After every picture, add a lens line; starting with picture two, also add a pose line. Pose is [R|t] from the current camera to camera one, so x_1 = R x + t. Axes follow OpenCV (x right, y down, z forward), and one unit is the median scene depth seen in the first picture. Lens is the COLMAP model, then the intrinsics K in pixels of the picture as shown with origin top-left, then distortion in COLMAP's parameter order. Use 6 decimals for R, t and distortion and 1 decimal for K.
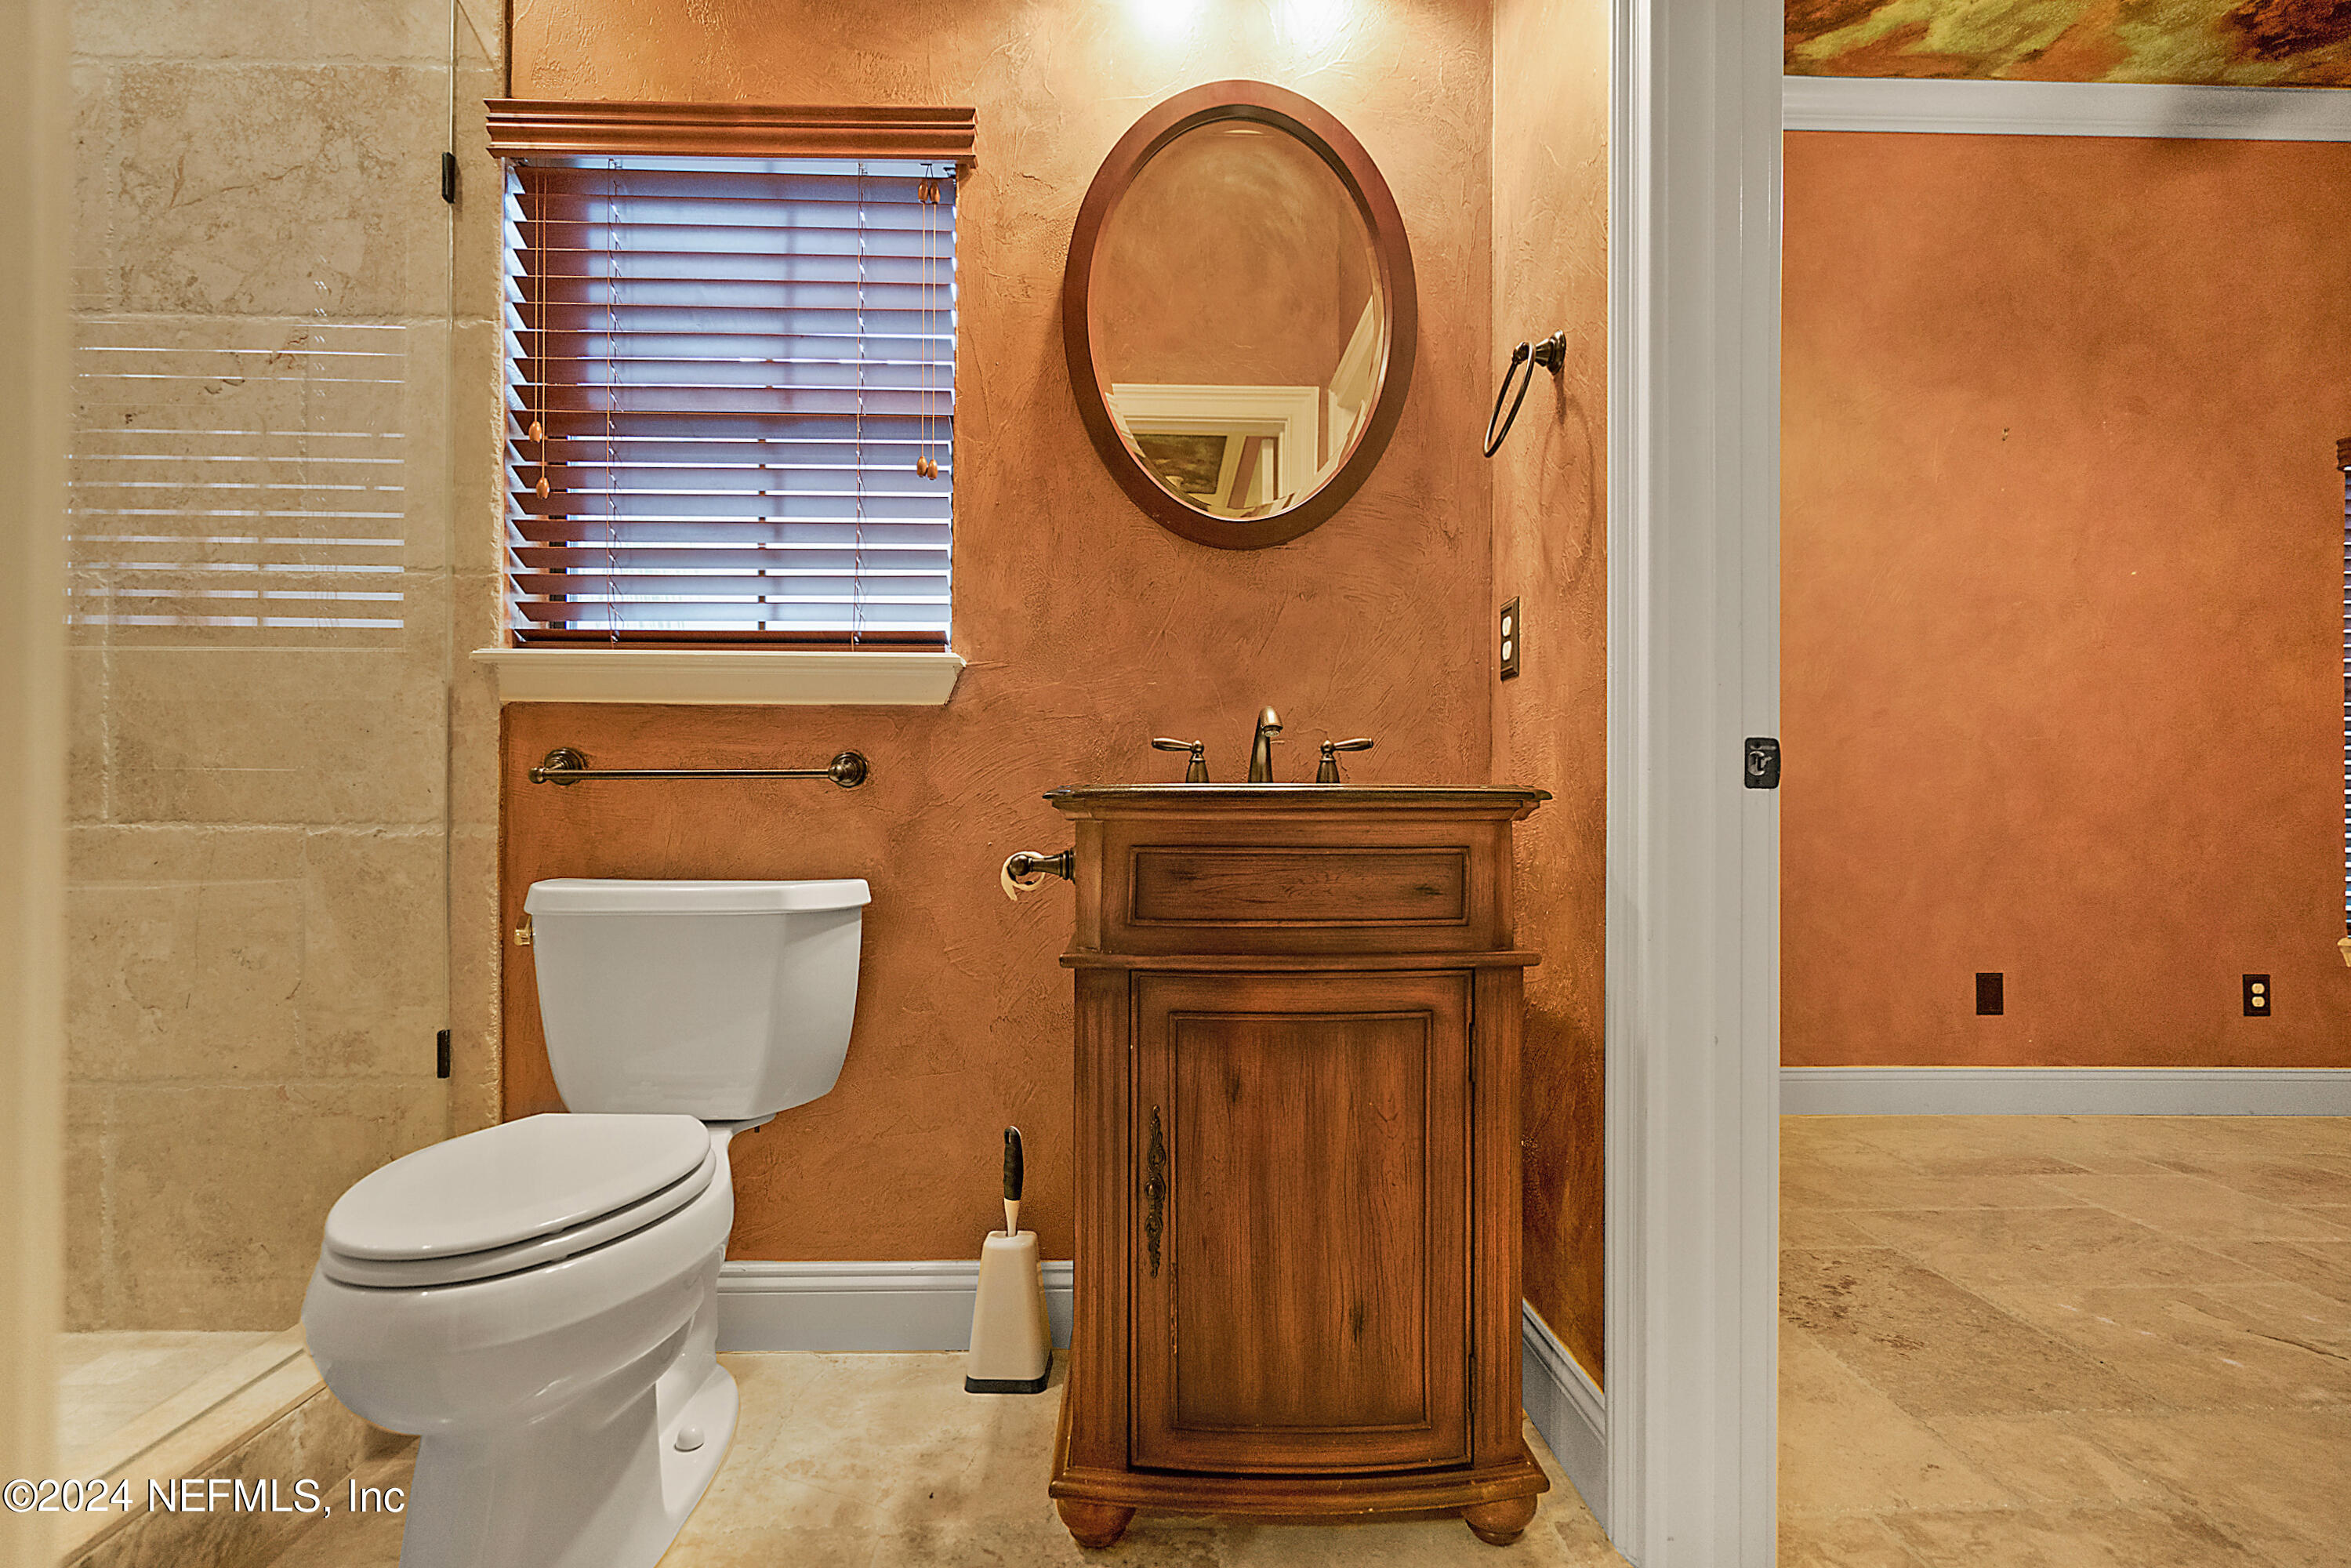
lens RADIAL K [[1113.4, 0, 1168.9], [0, 1113.4, 799.4], [0, 0, 1]] dist [-0.002935, 0.000611]
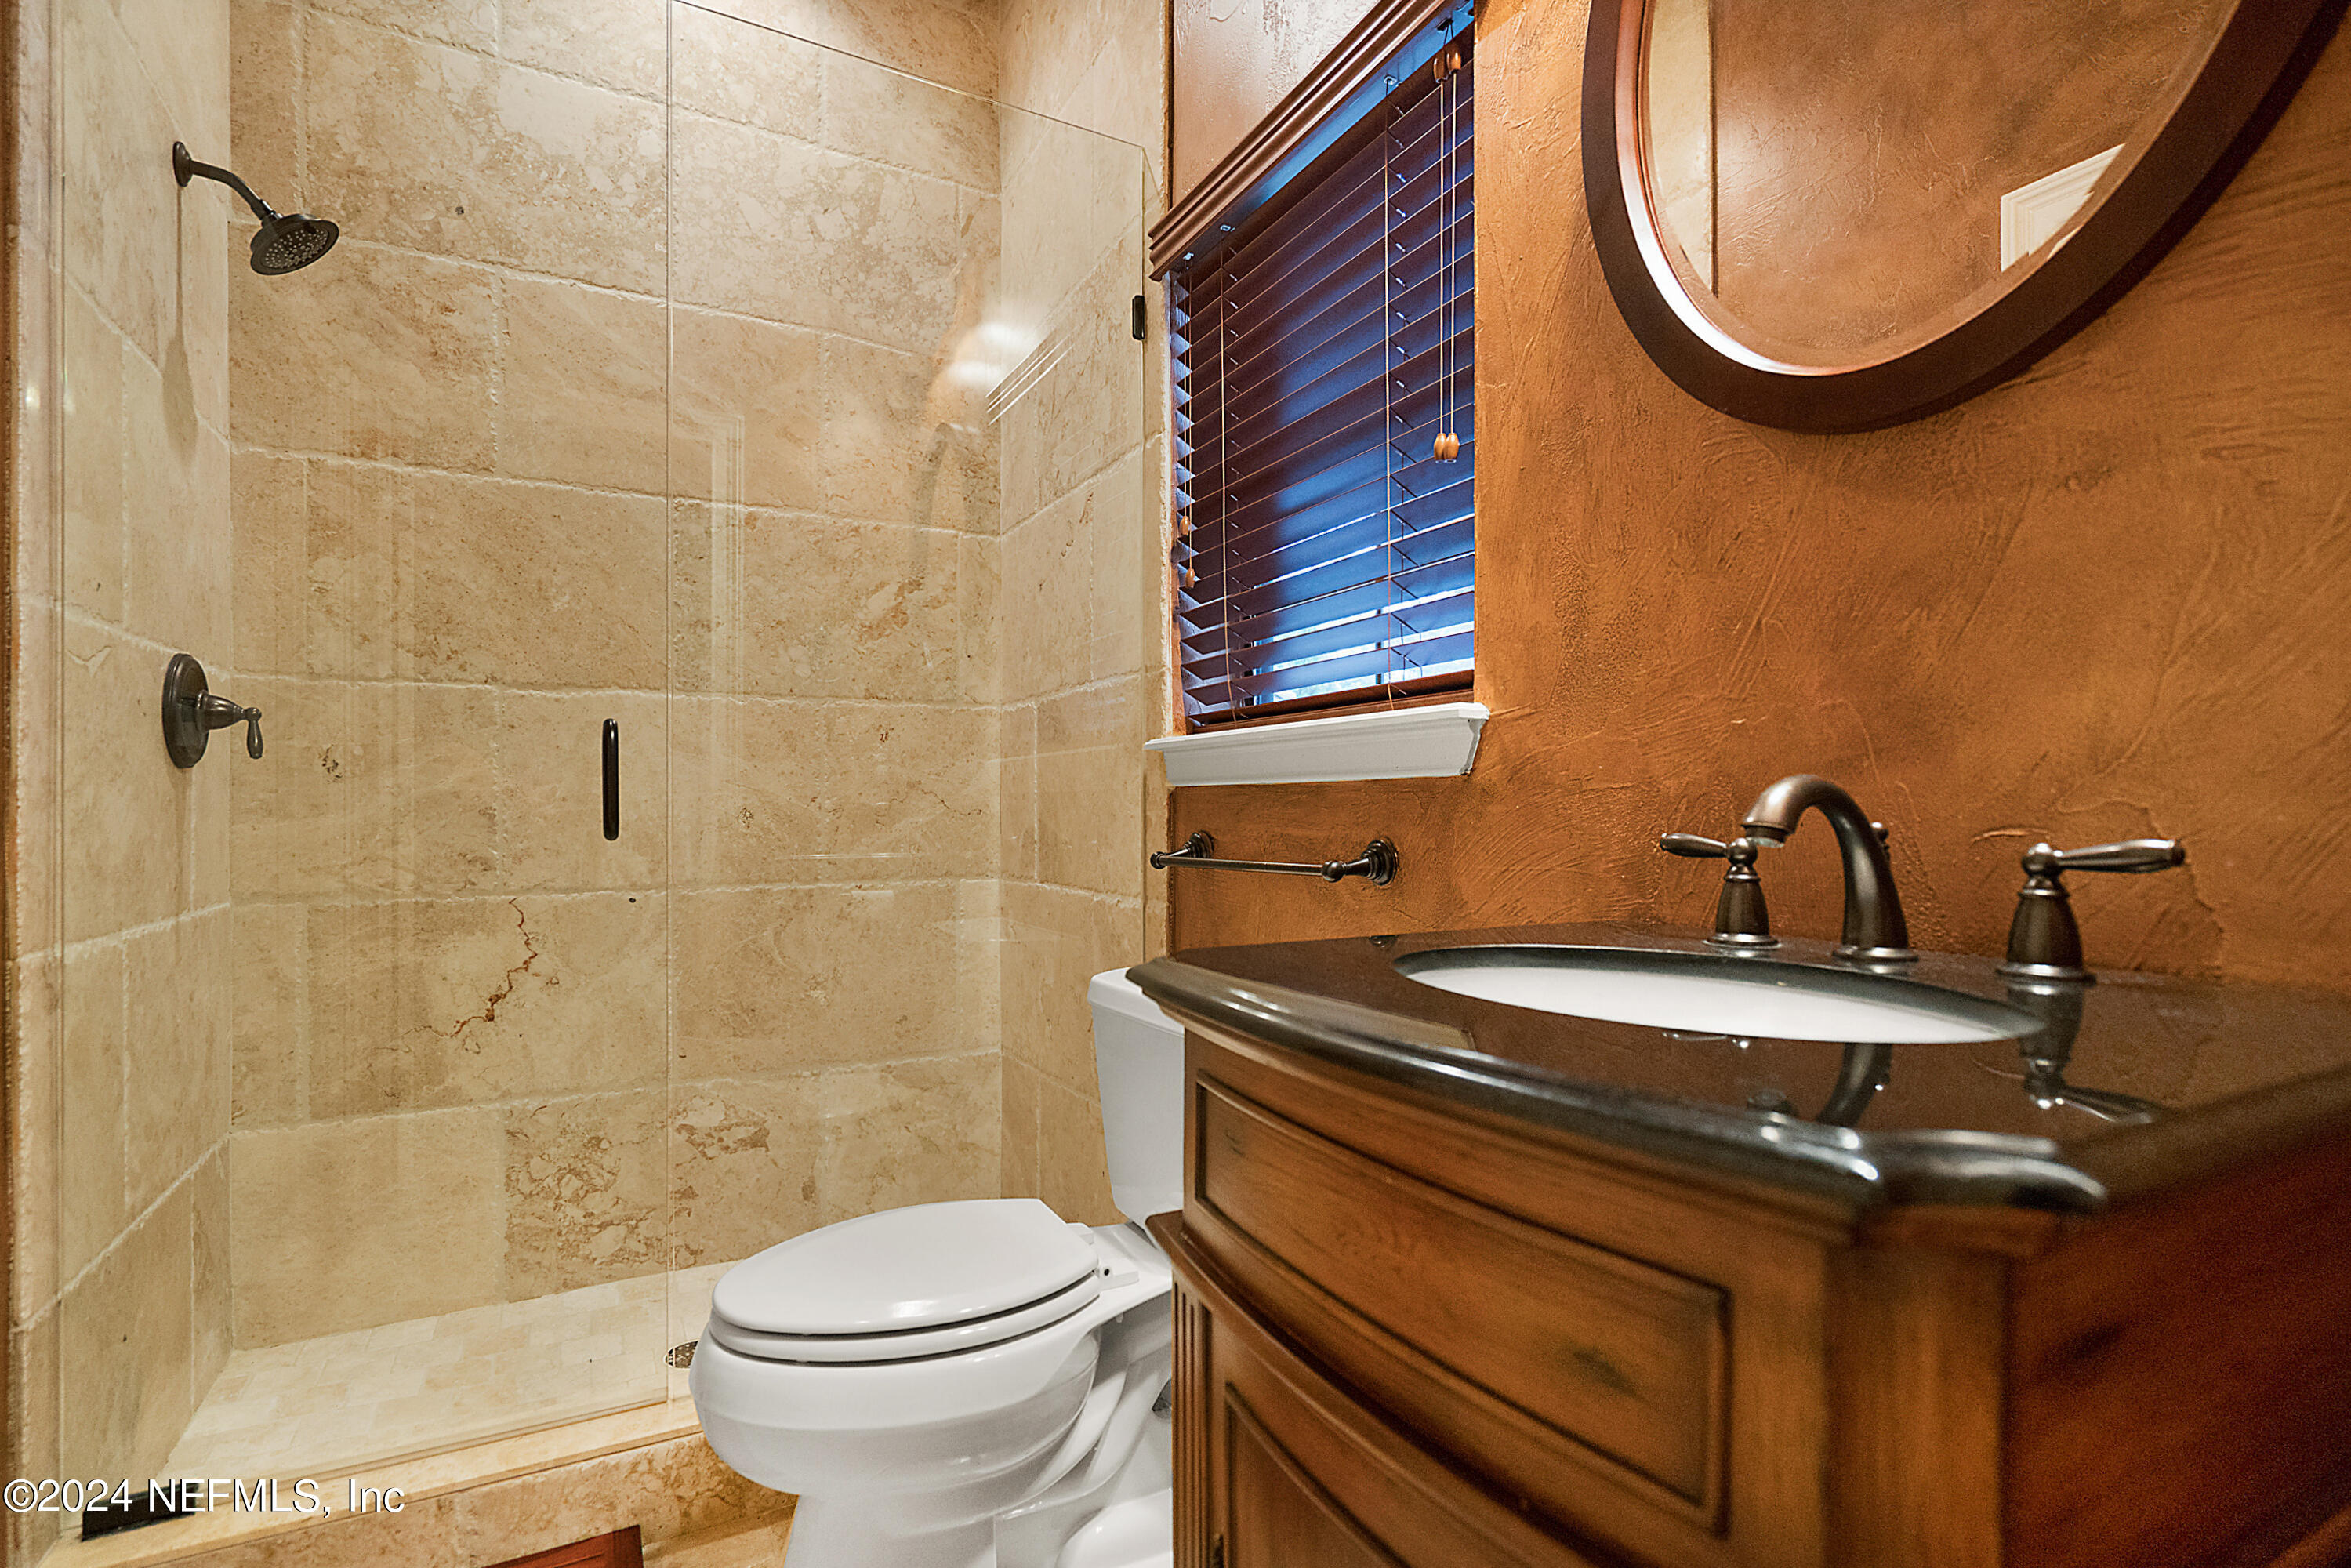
lens RADIAL K [[1113.4, 0, 1166.1], [0, 1113.4, 798.6], [0, 0, 1]] dist [-0.002935, 0.000611]
pose [[0.429561, -0.011007, -0.902971, 0.355739], [0.032875, 0.999453, 0.003457, -0.078160], [0.902439, -0.031170, 0.429688, 0.518907]]
